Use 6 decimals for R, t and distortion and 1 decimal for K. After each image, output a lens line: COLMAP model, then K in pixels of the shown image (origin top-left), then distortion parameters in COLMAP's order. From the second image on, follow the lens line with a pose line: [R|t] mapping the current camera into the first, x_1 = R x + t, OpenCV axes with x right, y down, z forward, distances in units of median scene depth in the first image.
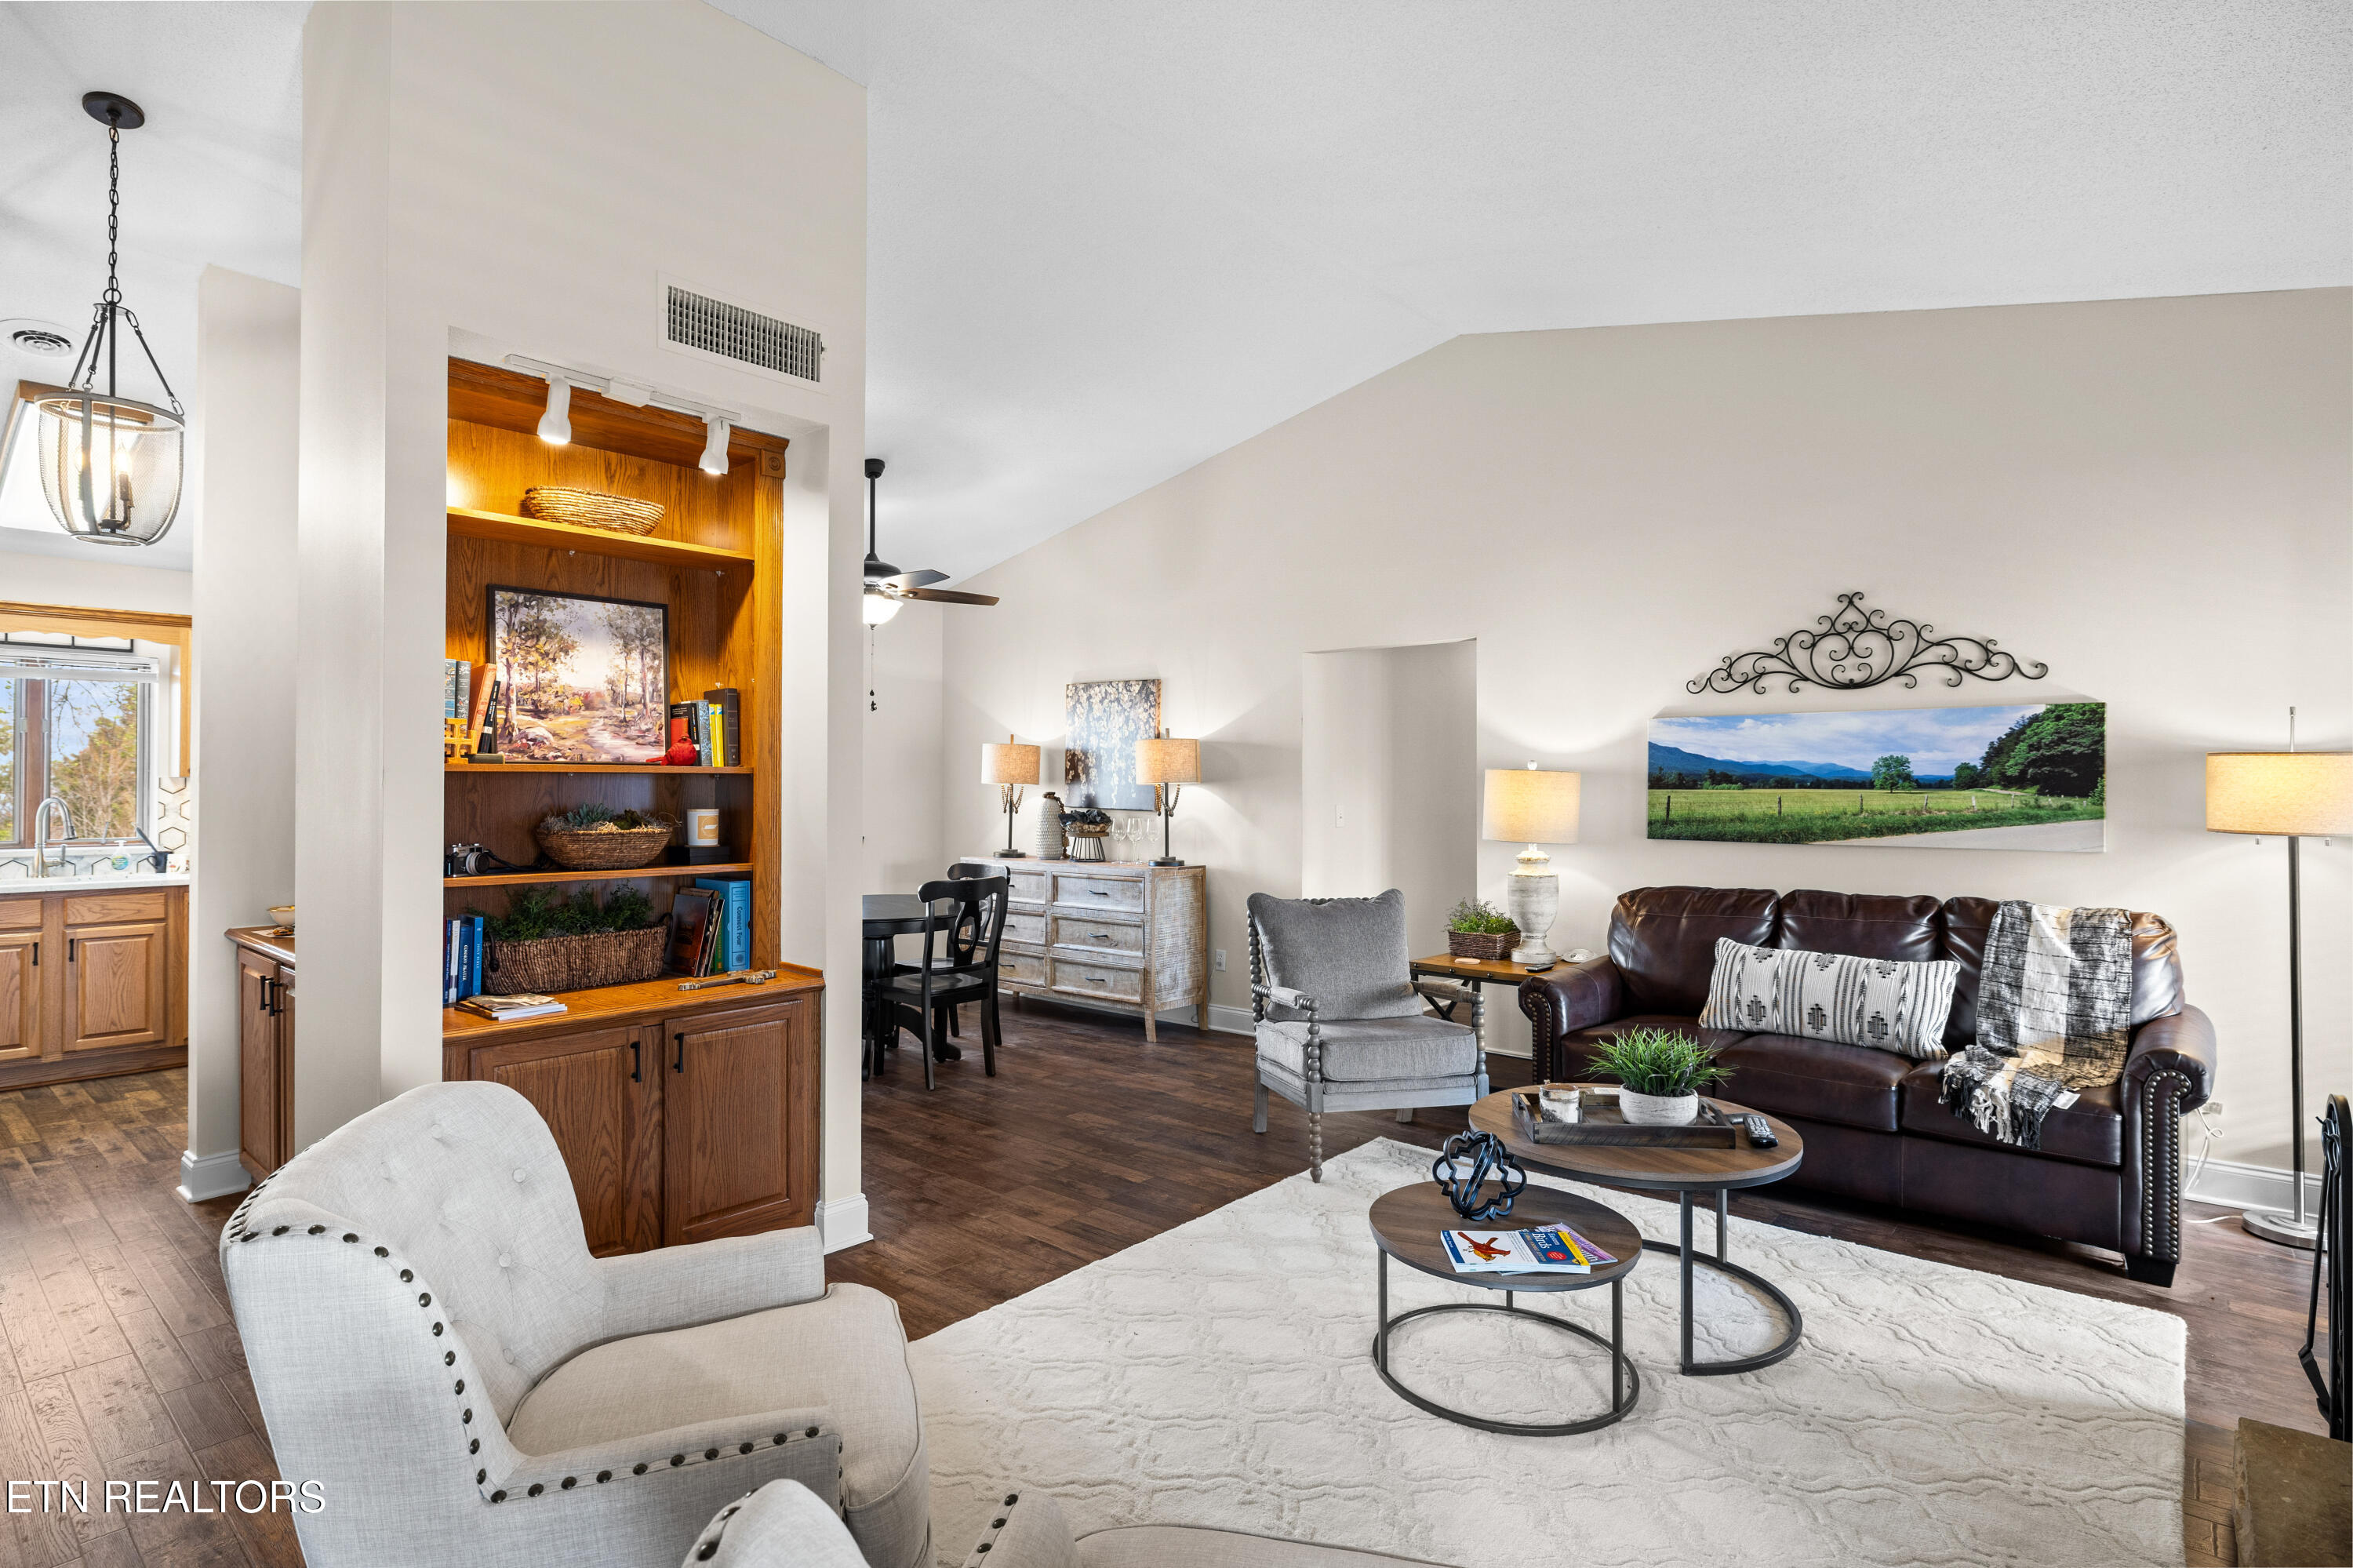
lens RADIAL K [[1188.8, 0, 1167.1], [0, 1188.8, 782.0], [0, 0, 1]] dist [-0.006542, 0.001499]
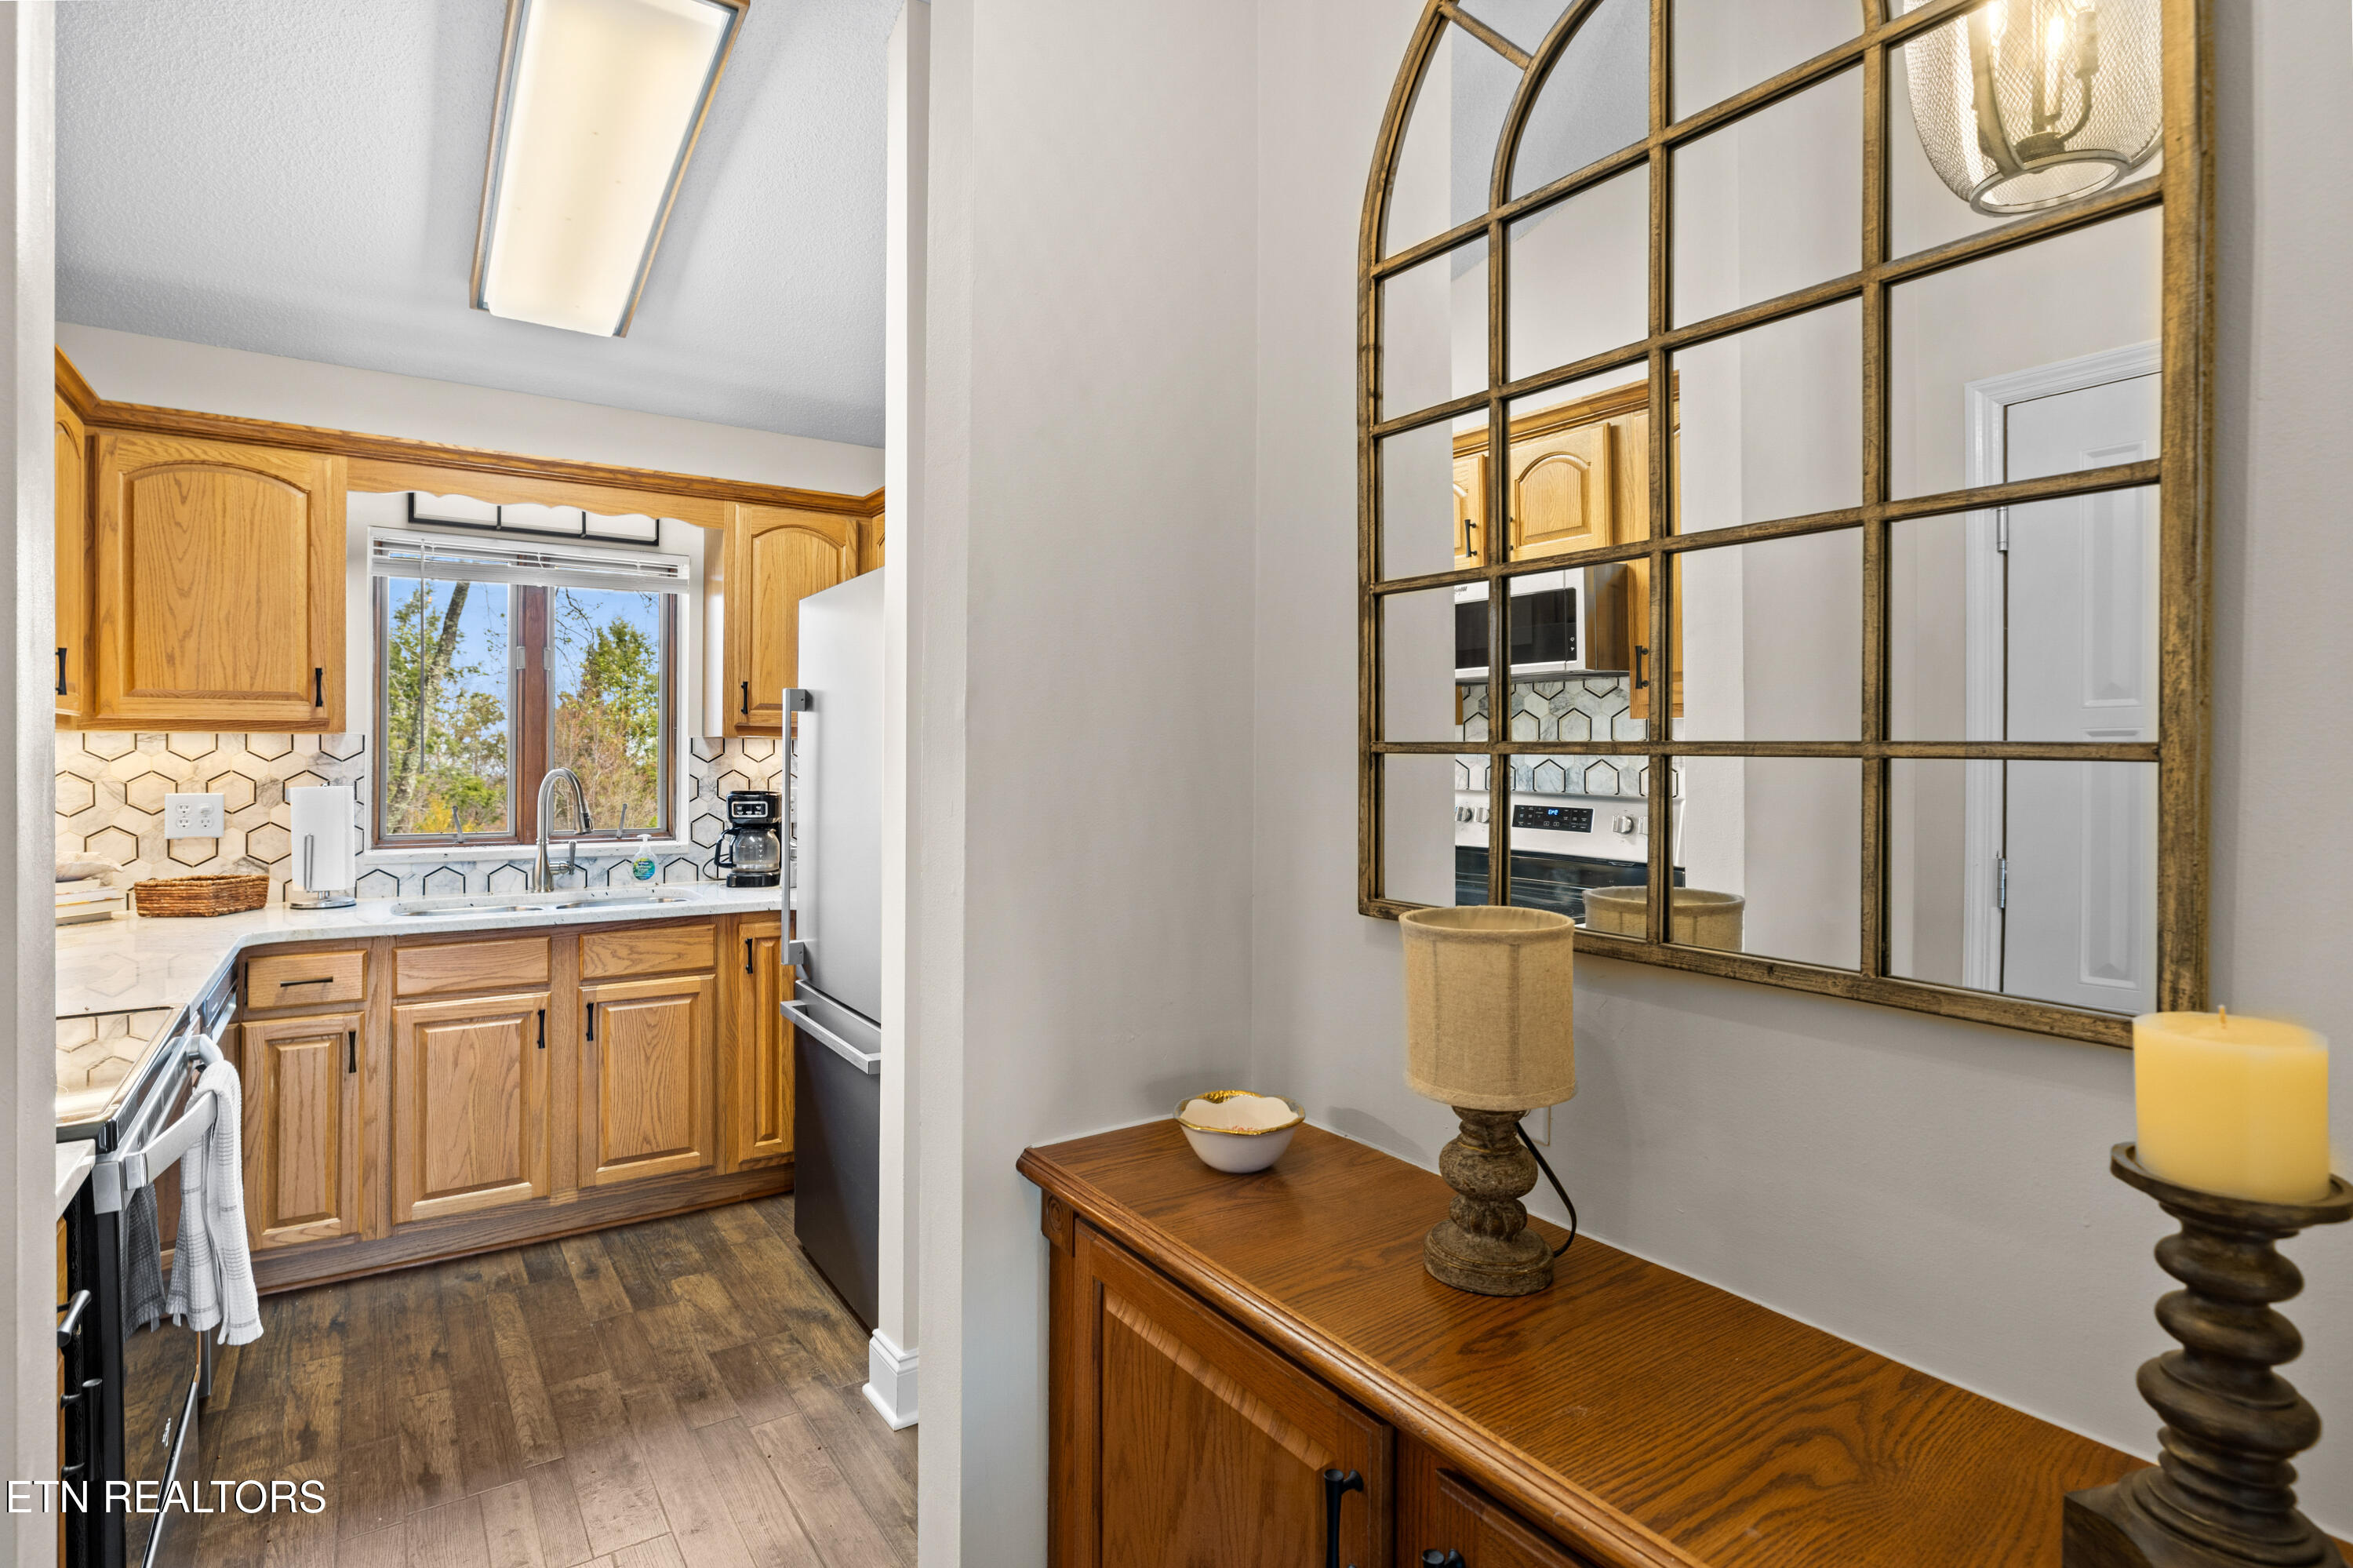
lens RADIAL K [[1188.8, 0, 1169.6], [0, 1188.8, 752.4], [0, 0, 1]] dist [-0.006542, 0.001499]
pose [[0.967321, 0.001722, -0.253548, -0.470590], [-0.000499, 0.999988, 0.004887, 0.001301], [0.253554, -0.004601, 0.967310, 0.473902]]
